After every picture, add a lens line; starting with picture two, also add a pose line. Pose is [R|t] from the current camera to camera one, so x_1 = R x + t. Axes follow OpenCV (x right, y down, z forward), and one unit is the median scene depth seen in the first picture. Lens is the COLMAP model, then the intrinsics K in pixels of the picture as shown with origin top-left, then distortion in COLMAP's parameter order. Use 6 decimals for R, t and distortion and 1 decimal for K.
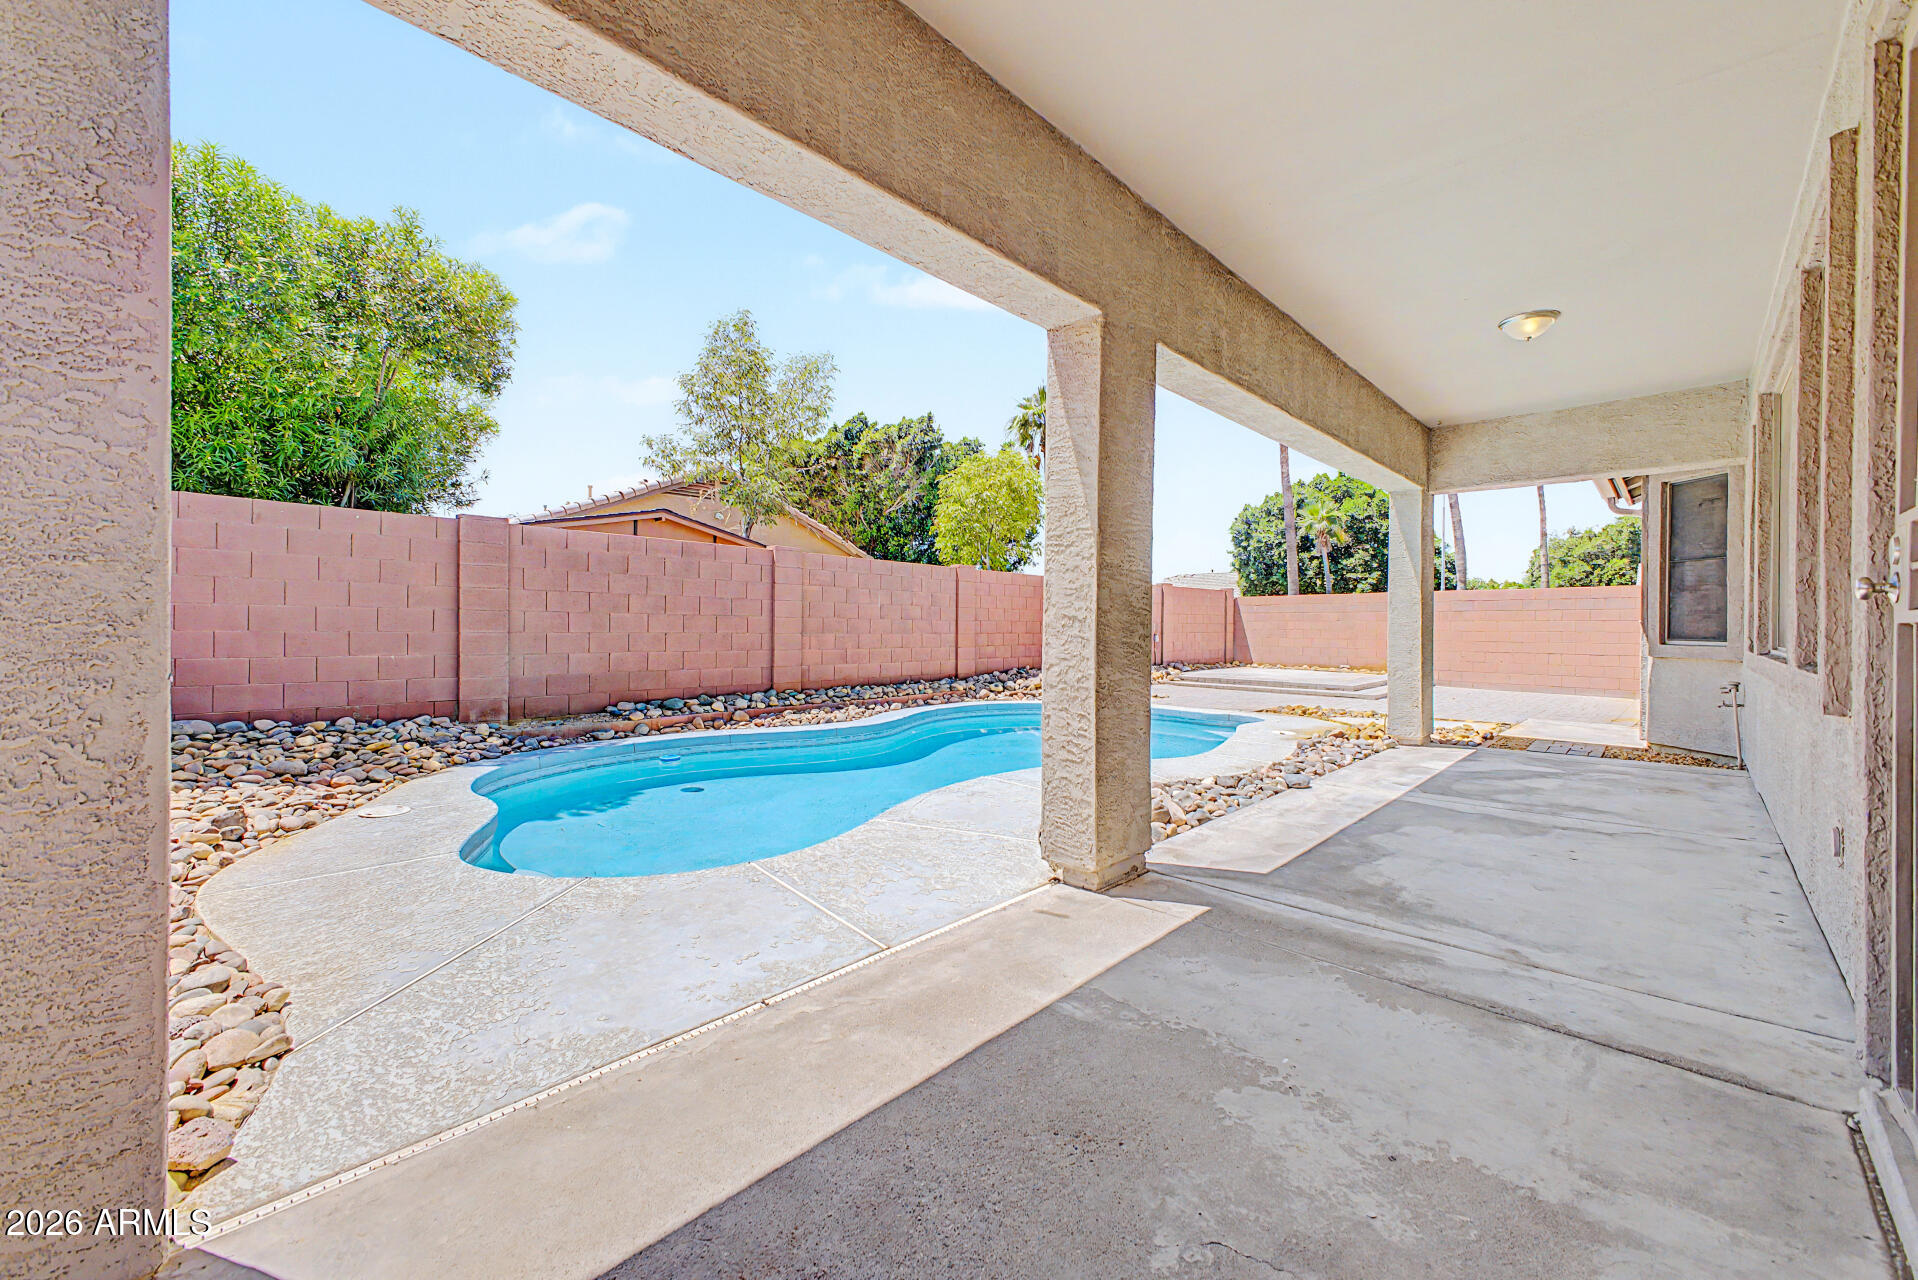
lens RADIAL K [[753.4, 0, 958.3], [0, 753.4, 630.8], [0, 0, 1]] dist [0.013876, -0.002182]
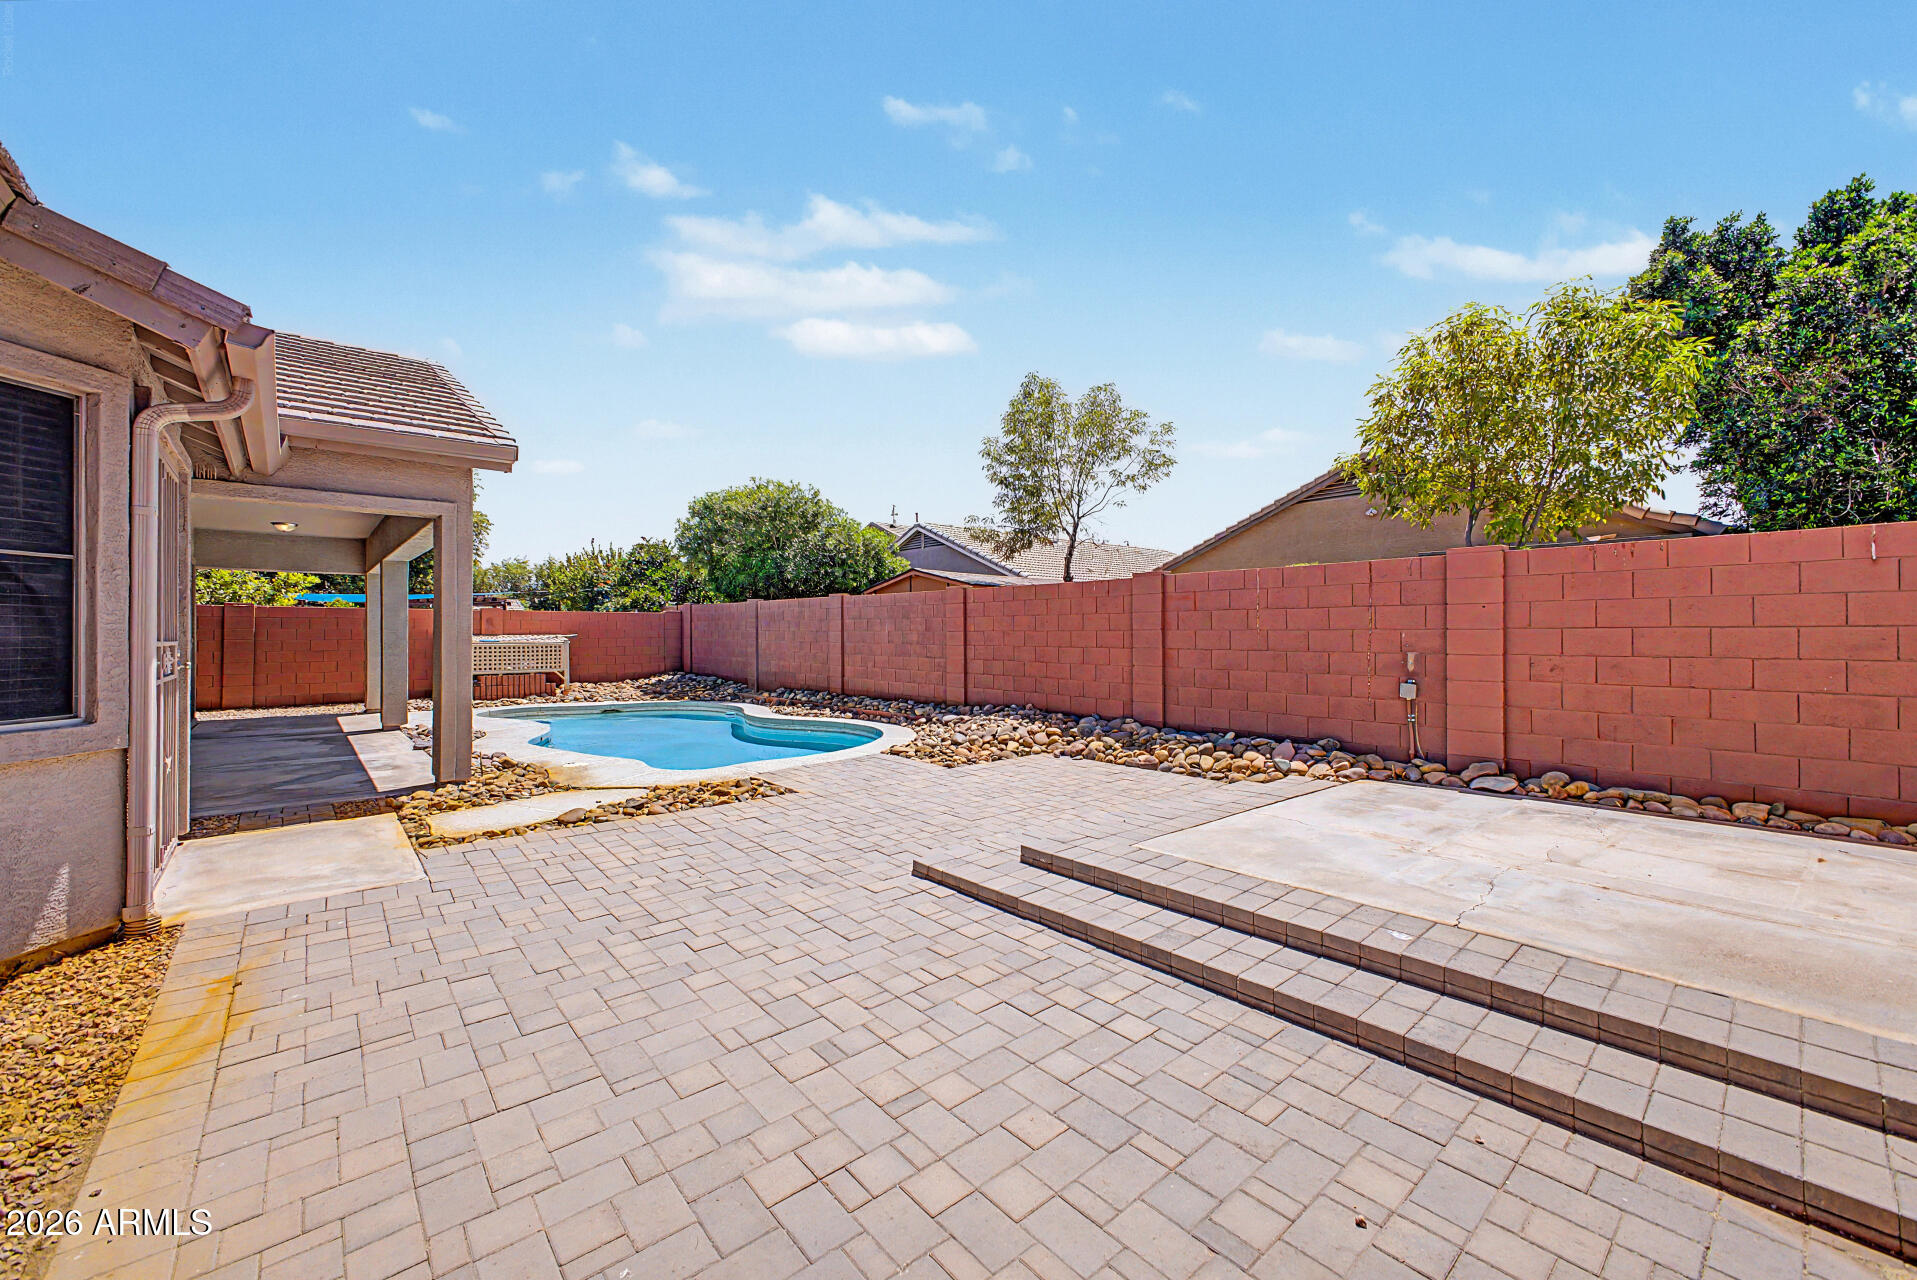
lens RADIAL K [[753.0, 0, 961.2], [0, 753.0, 633.4], [0, 0, 1]] dist [0.013876, -0.002182]
pose [[-0.095782, -0.003283, -0.995397, 1.700432], [-0.005839, 0.999979, -0.002736, -0.047223], [0.995385, 0.005550, -0.095799, 1.967546]]
